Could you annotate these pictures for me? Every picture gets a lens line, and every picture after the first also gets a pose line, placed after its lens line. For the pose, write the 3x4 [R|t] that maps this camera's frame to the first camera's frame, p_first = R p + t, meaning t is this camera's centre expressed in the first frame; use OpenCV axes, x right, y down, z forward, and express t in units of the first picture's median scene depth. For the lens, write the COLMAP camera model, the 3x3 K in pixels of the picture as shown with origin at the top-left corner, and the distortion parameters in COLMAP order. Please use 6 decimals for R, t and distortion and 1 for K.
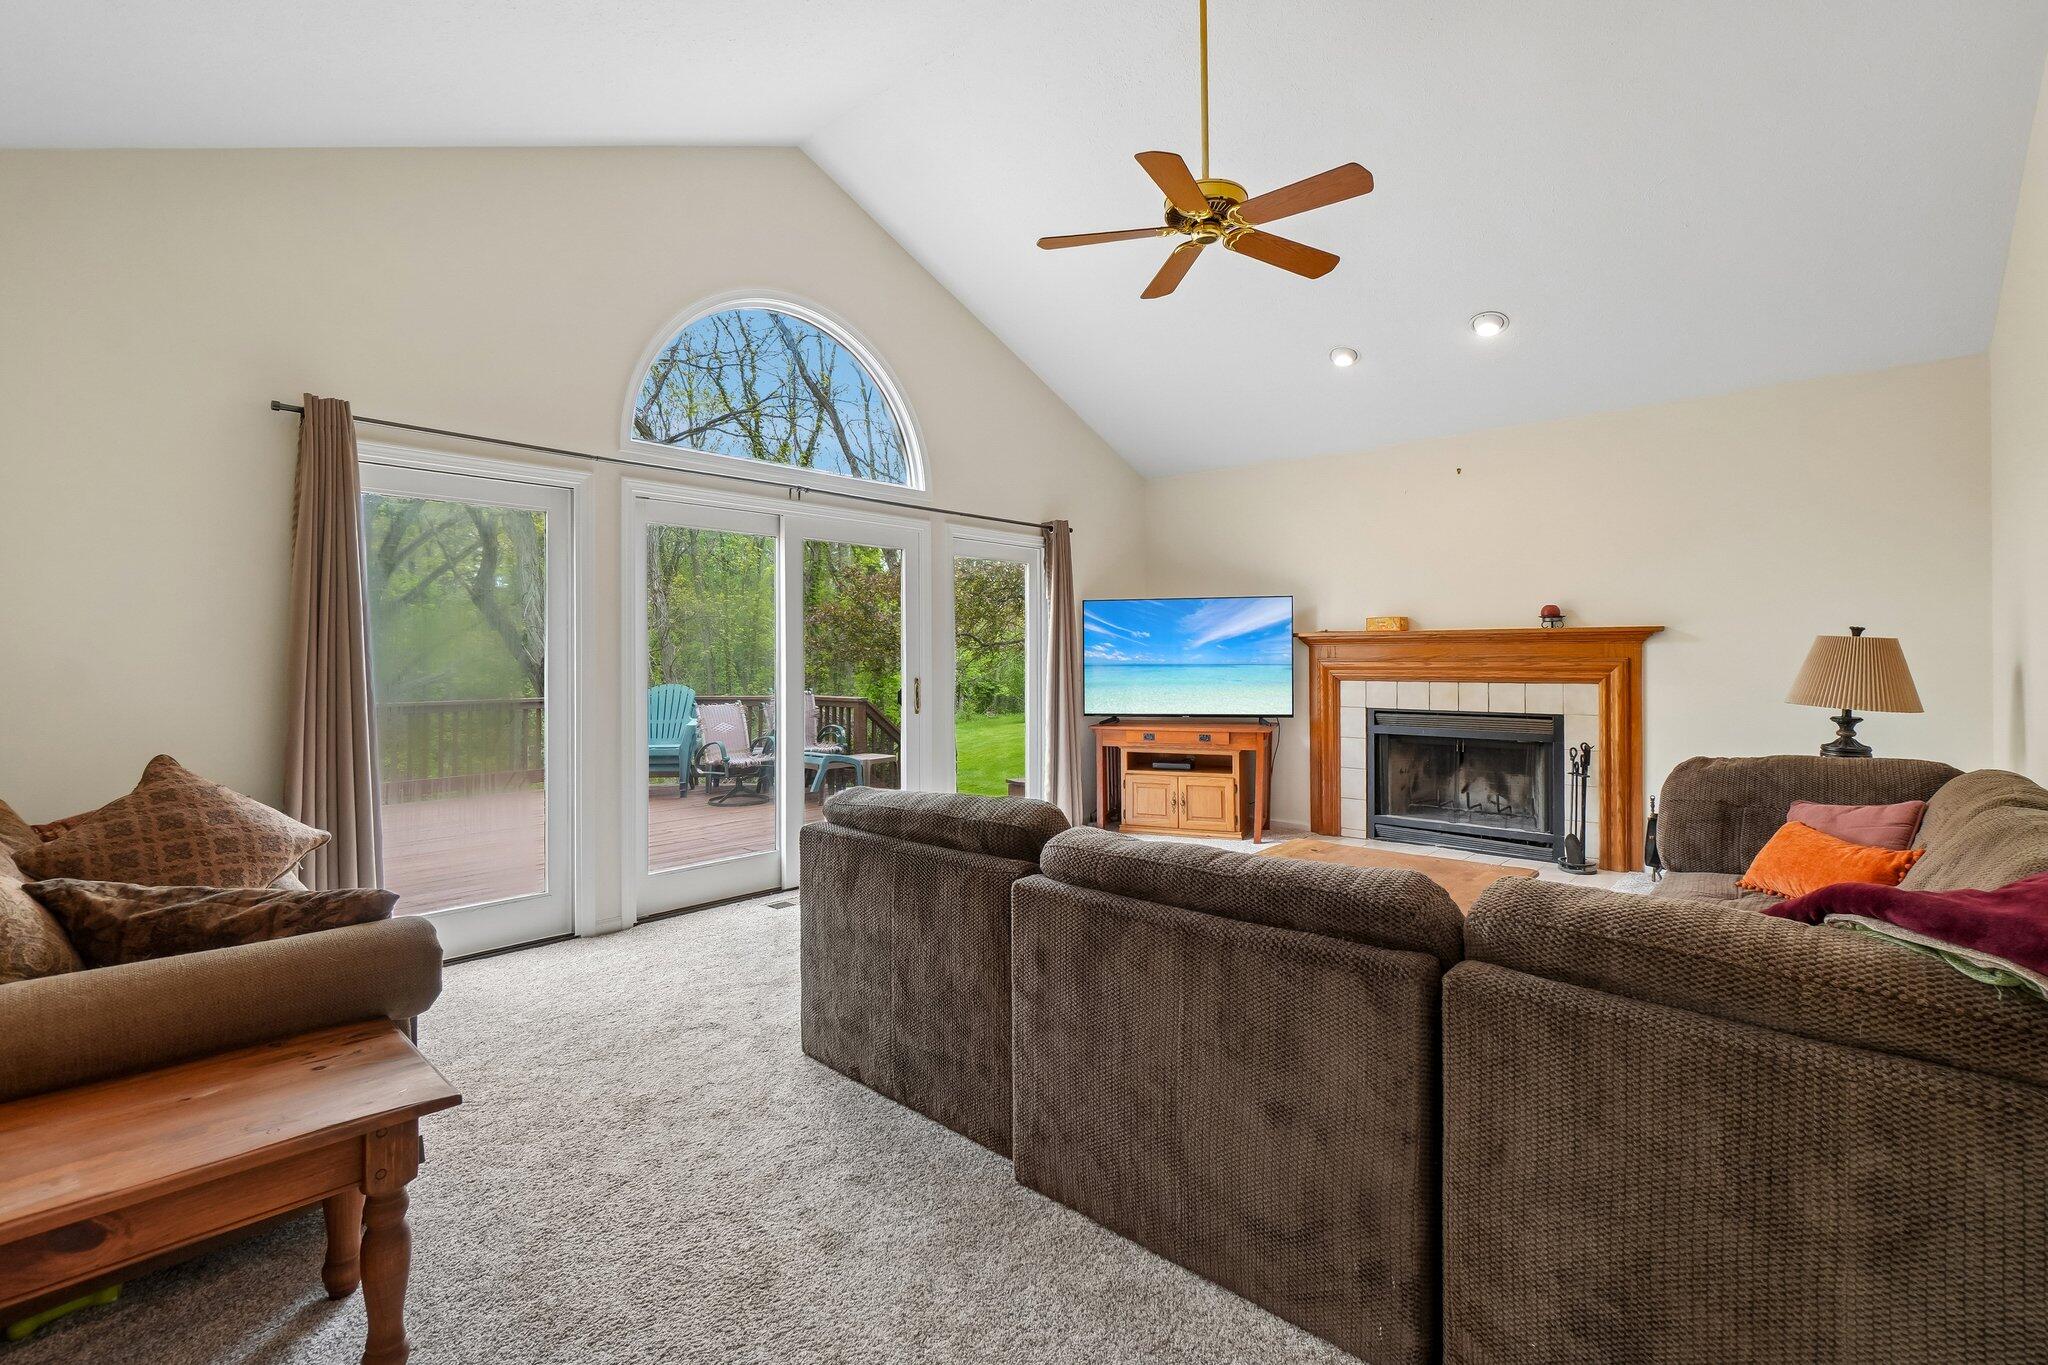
lens RADIAL K [[932.0, 0, 1036.5], [0, 932.0, 661.1], [0, 0, 1]] dist [-0.001135, 0.000950]
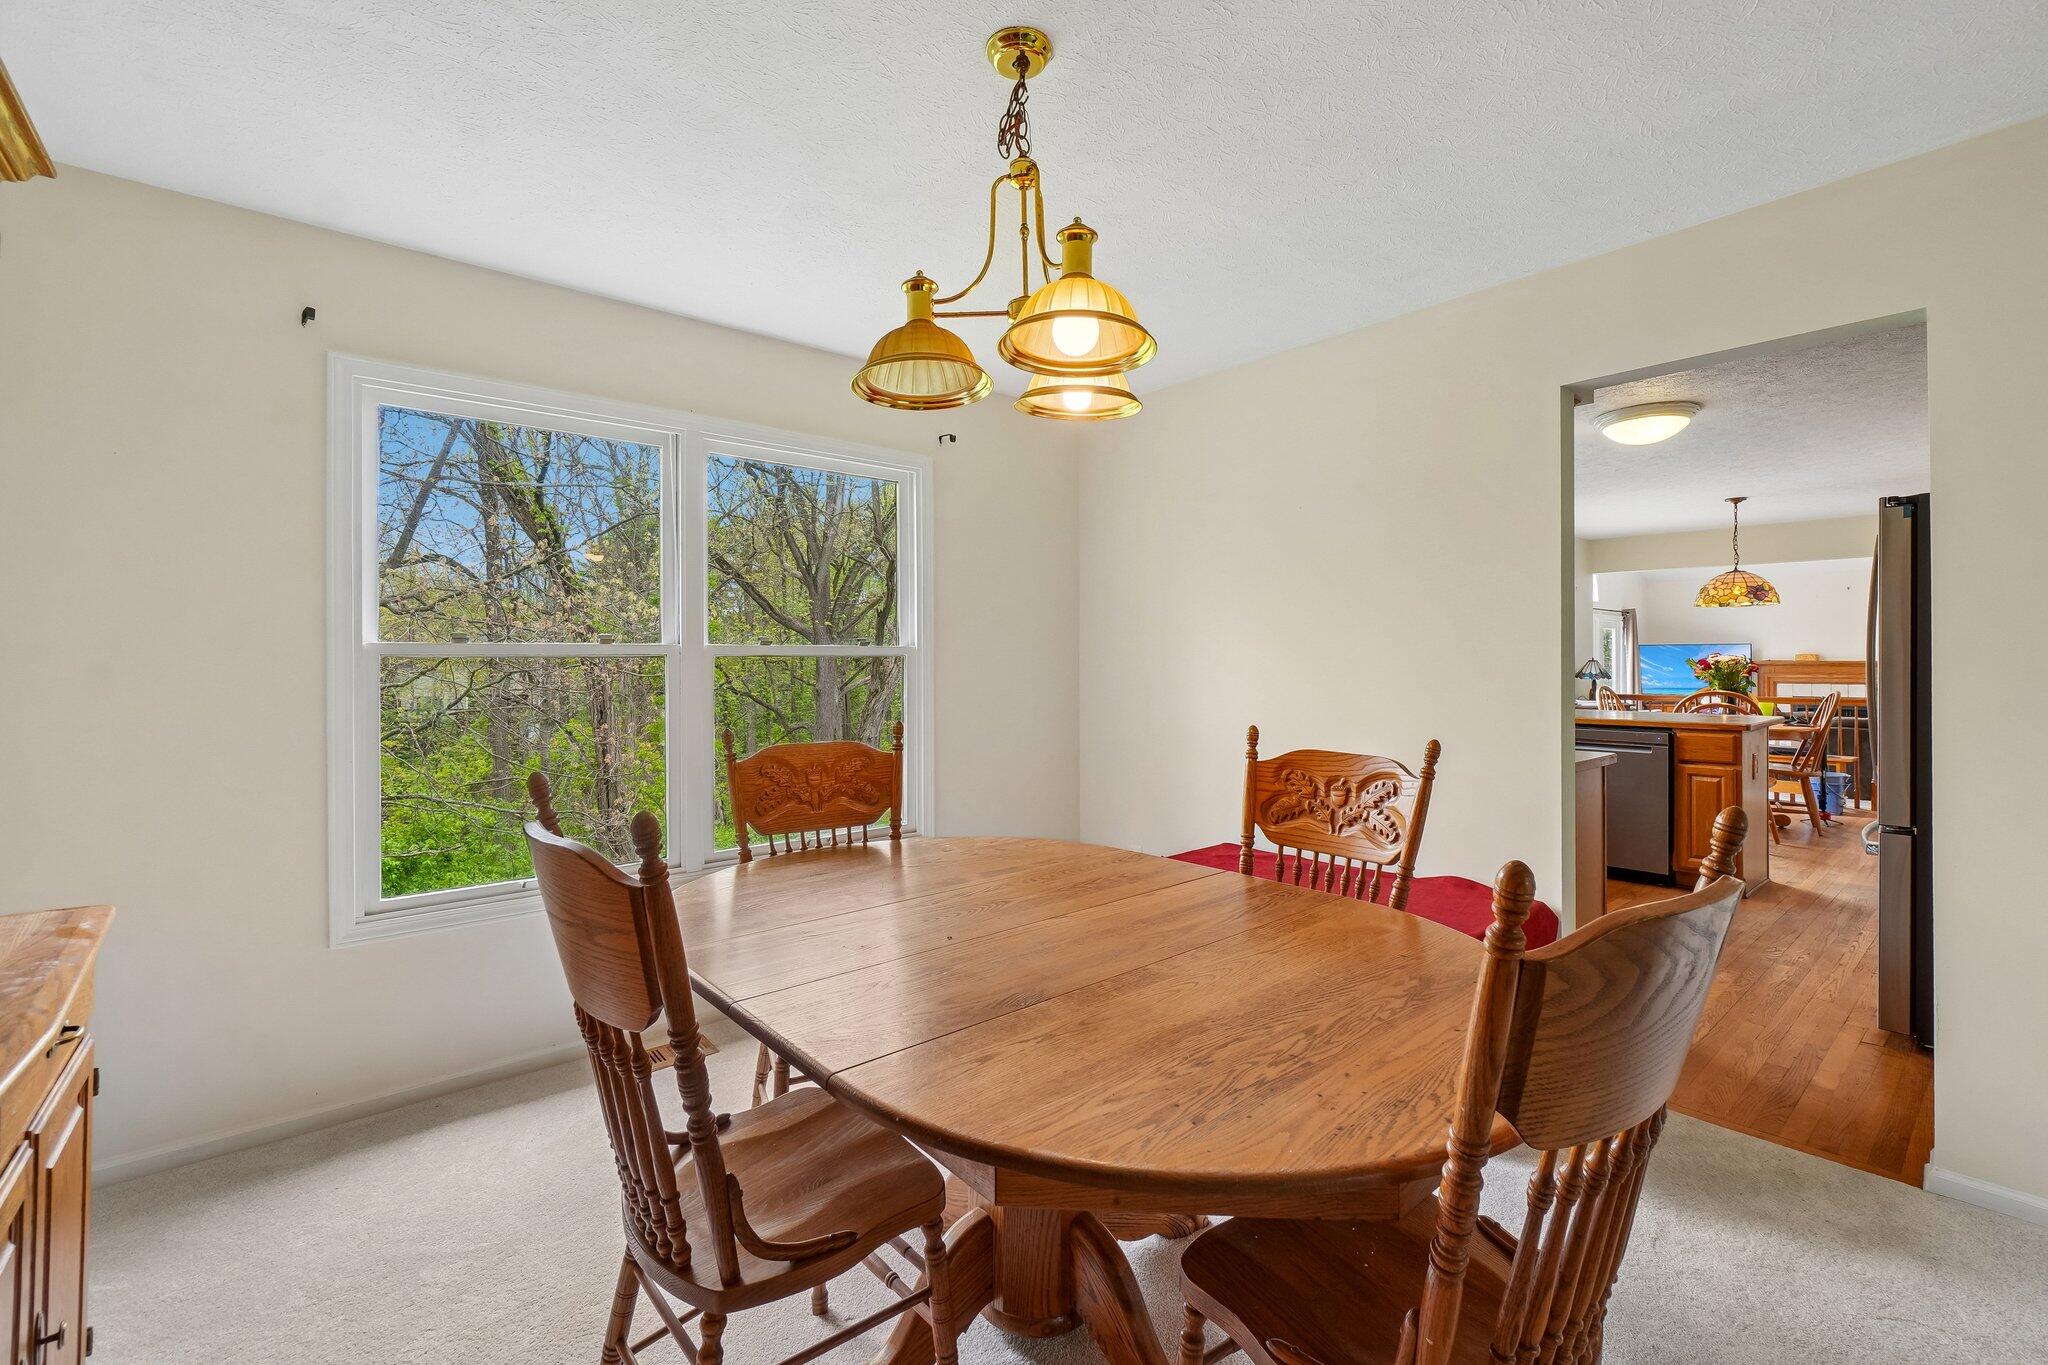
lens RADIAL K [[880.1, 0, 1020.6], [0, 880.1, 669.6], [0, 0, 1]] dist [-0.011058, 0.002429]
pose [[0.987637, -0.000685, -0.156755, -1.233663], [0.001006, 0.999998, 0.001973, -0.020040], [0.156753, -0.002106, 0.987636, -1.412657]]
